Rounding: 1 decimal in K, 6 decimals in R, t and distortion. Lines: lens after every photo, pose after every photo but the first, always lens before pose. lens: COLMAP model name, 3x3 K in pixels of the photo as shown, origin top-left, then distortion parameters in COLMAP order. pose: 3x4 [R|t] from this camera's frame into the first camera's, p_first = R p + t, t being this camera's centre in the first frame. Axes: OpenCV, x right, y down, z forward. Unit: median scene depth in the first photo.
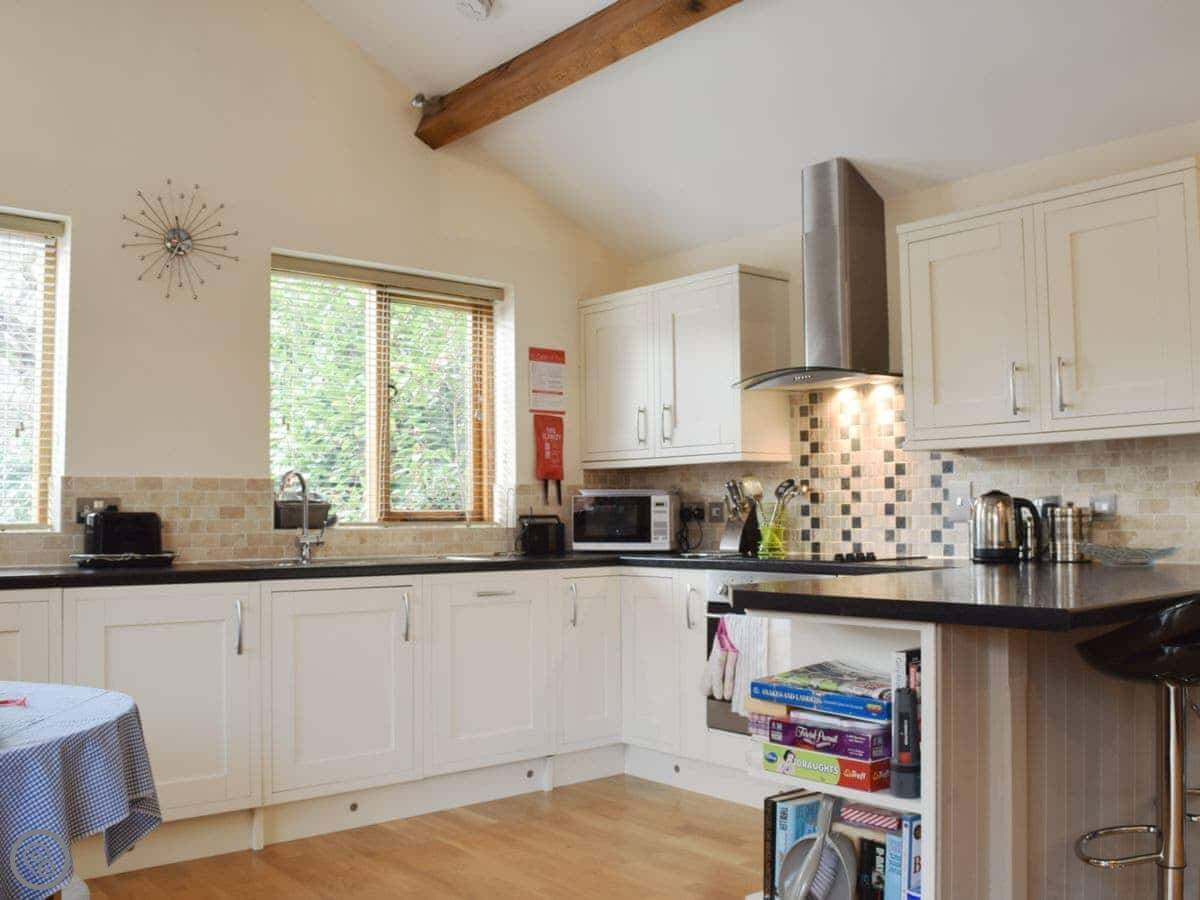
lens RADIAL K [[1108.8, 0, 600.4], [0, 1108.8, 458.0], [0, 0, 1]] dist [-0.074817, 0.000000]
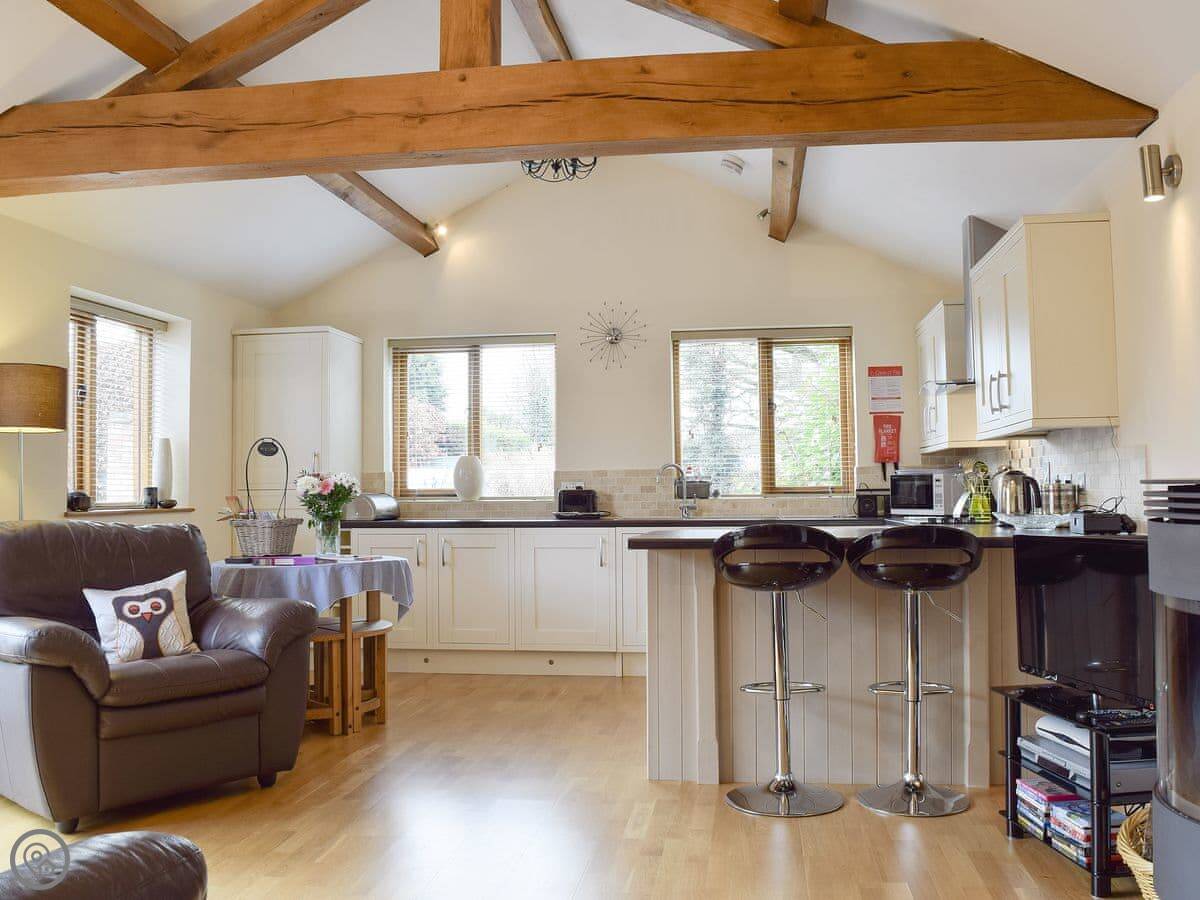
lens RADIAL K [[1108.8, 0, 600.2], [0, 1108.8, 442.8], [0, 0, 1]] dist [-0.074817, 0.000000]
pose [[0.668995, -0.033378, -0.742517, 0.923876], [0.044948, 0.998980, -0.004410, -0.018905], [0.741907, -0.030424, 0.669813, -0.217714]]
